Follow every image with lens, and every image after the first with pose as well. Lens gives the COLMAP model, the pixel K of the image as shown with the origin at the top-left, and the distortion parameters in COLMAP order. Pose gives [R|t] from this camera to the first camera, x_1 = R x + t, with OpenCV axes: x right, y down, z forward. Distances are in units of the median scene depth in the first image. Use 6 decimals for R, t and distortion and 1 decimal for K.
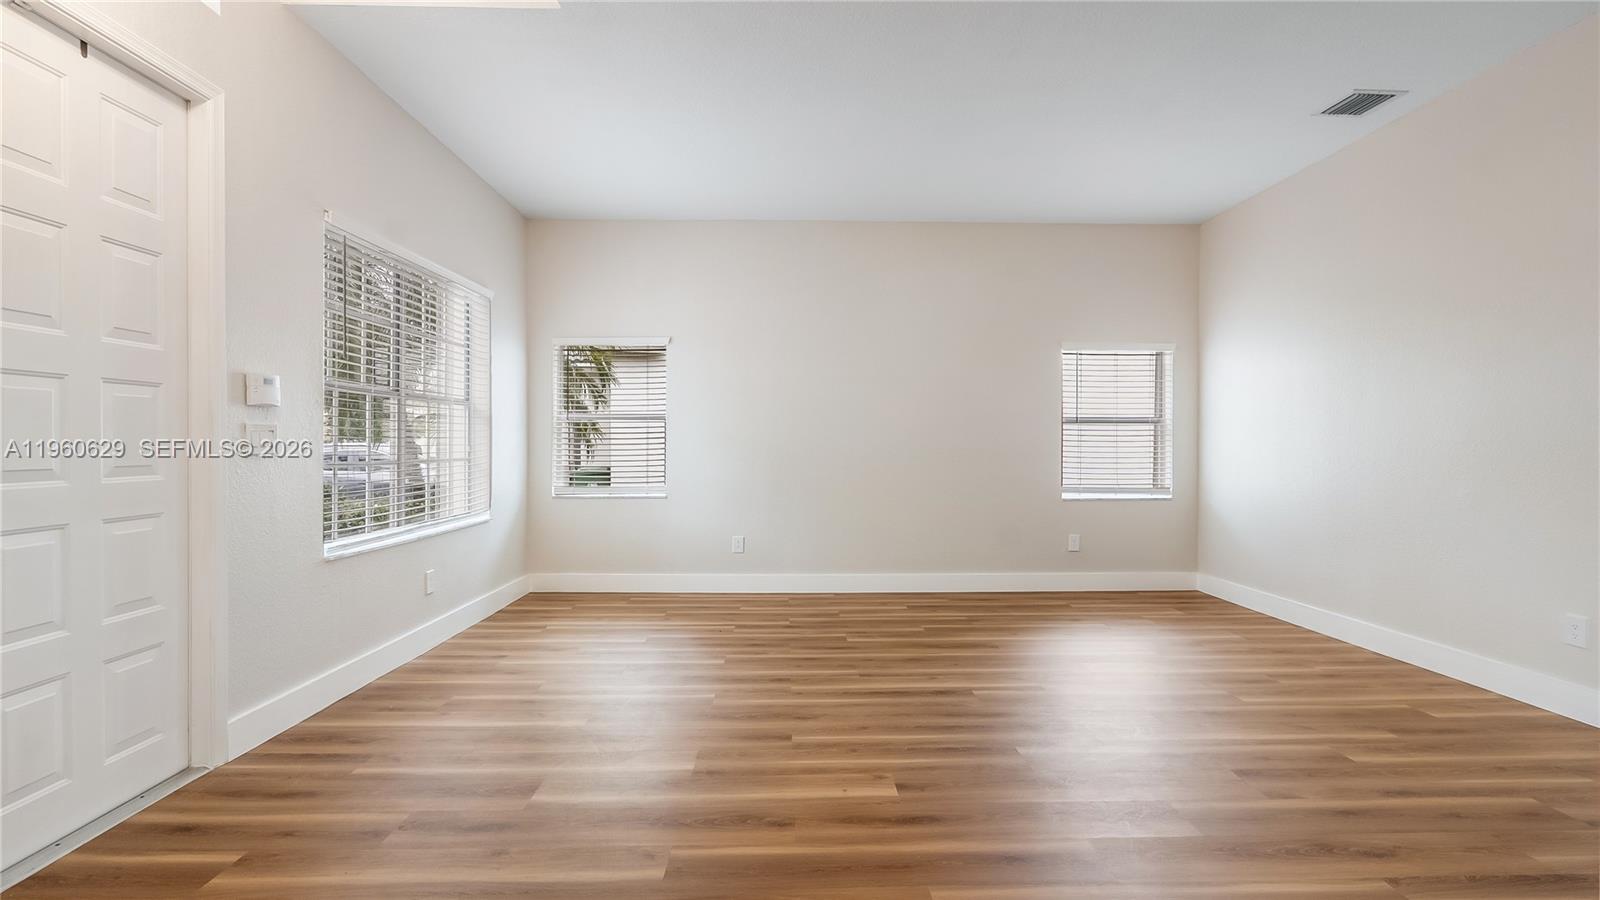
lens RADIAL K [[749.6, 0, 797.4], [0, 749.6, 450.2], [0, 0, 1]] dist [-0.003024, -0.000195]
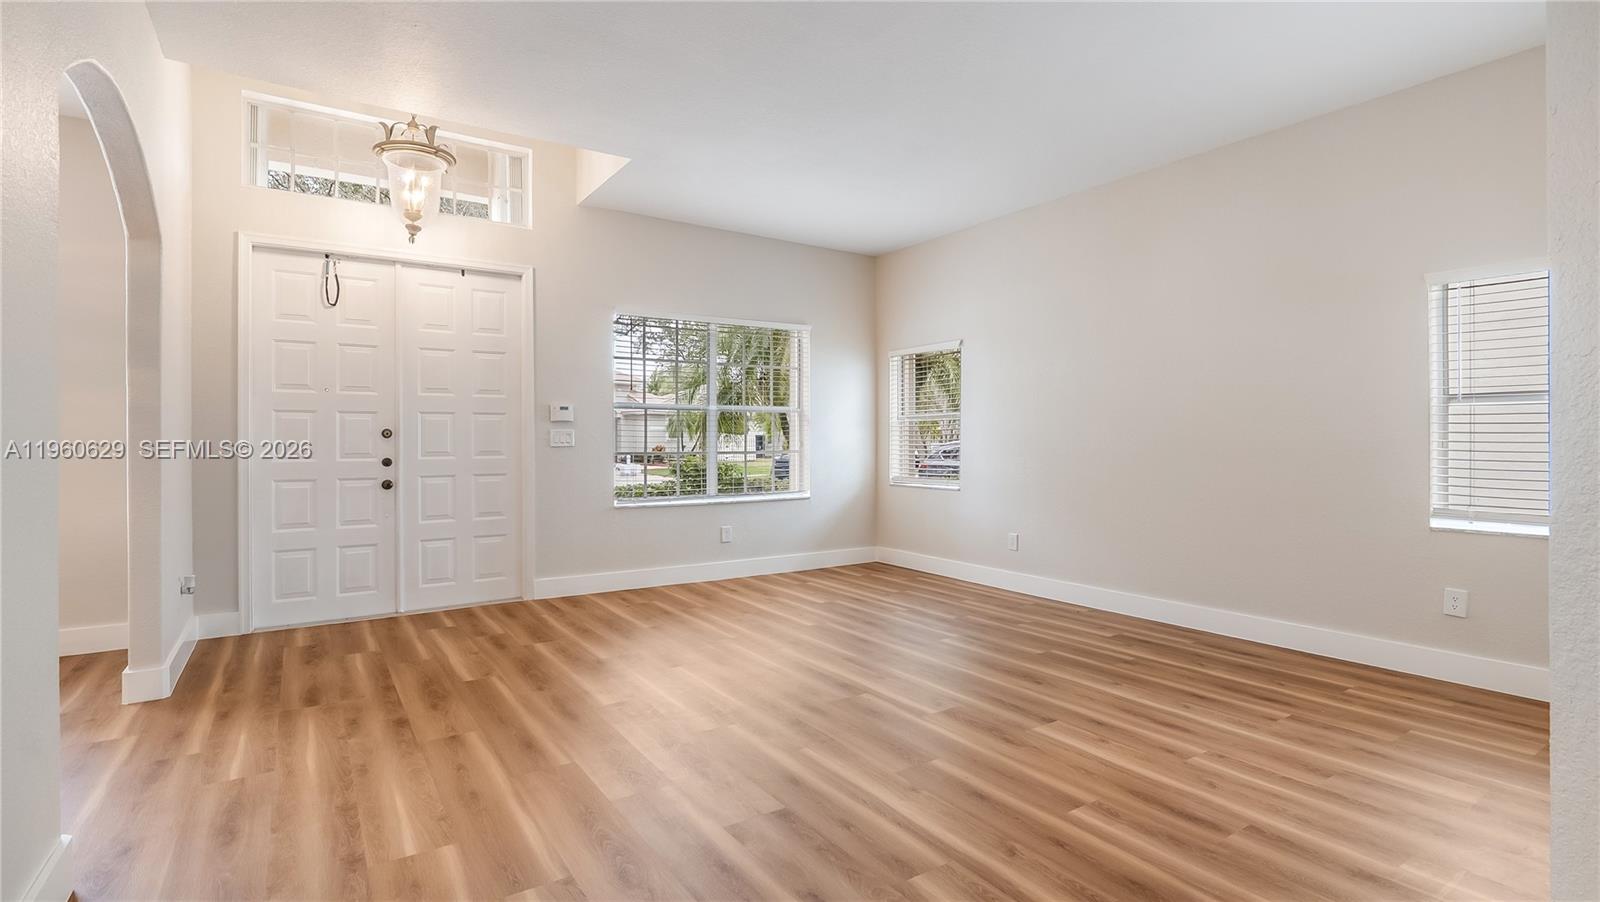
lens RADIAL K [[741.2, 0, 799.1], [0, 741.2, 443.6], [0, 0, 1]] dist [-0.001877, 0.000092]
pose [[0.538742, 0.002432, -0.842467, 1.048530], [-0.003696, 0.999993, 0.000523, -0.004393], [0.842463, 0.002832, 0.538747, 0.425047]]
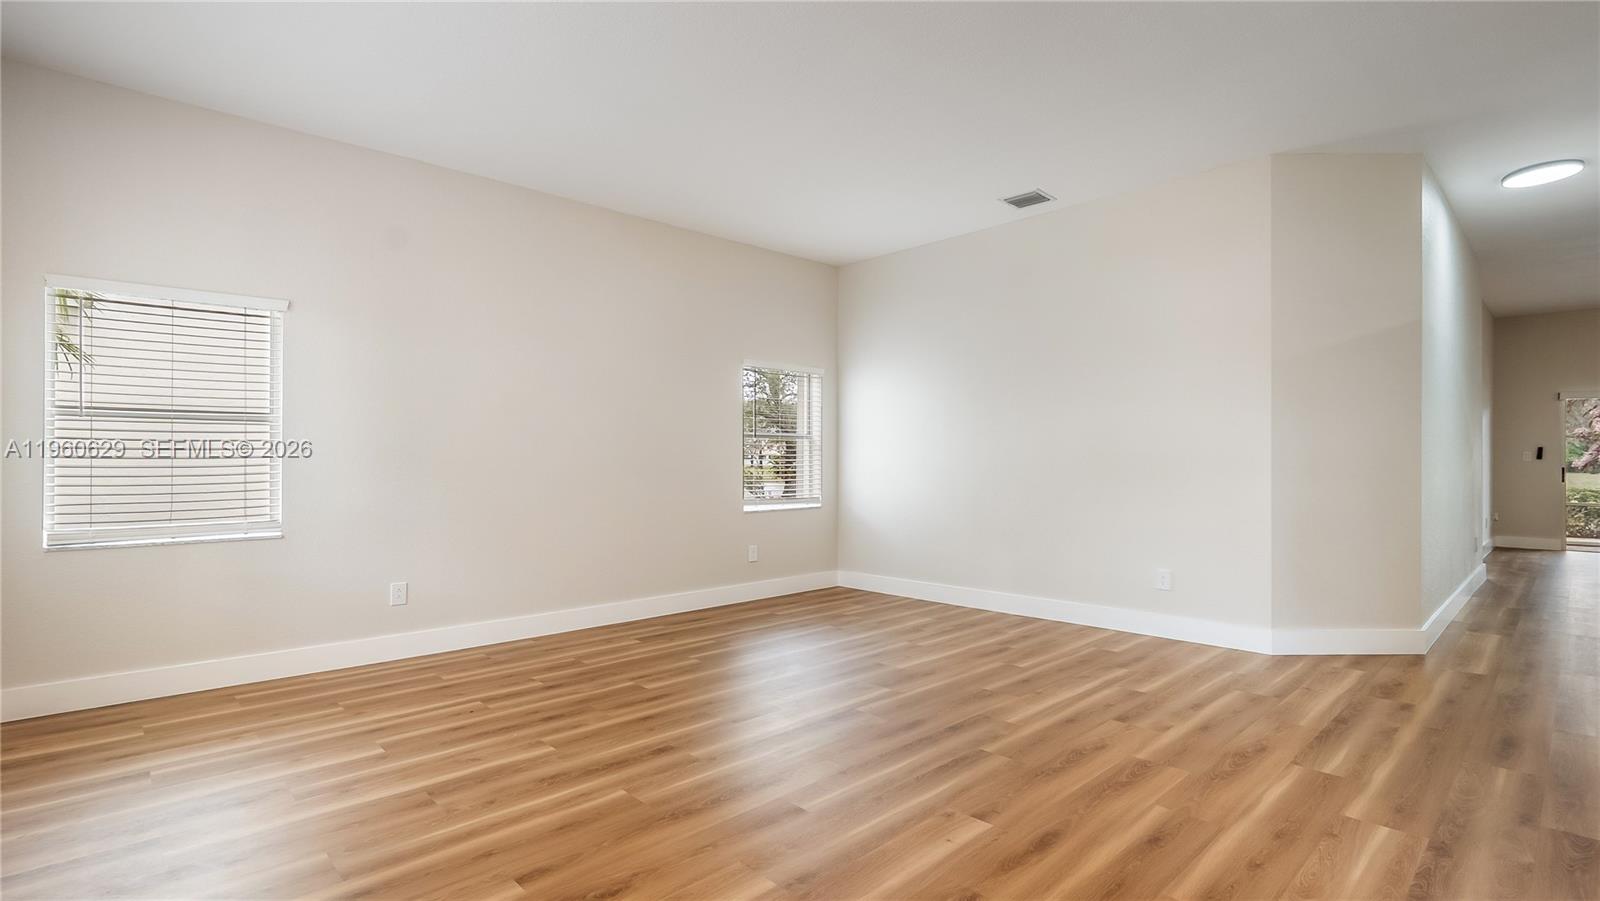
lens RADIAL K [[750.5, 0, 802.6], [0, 750.5, 458.3], [0, 0, 1]] dist [-0.004941, -0.000519]
pose [[0.741699, 0.001250, 0.670732, -0.497897], [0.006185, 0.999943, -0.008703, 0.002569], [-0.670705, 0.010604, 0.741649, 0.332544]]
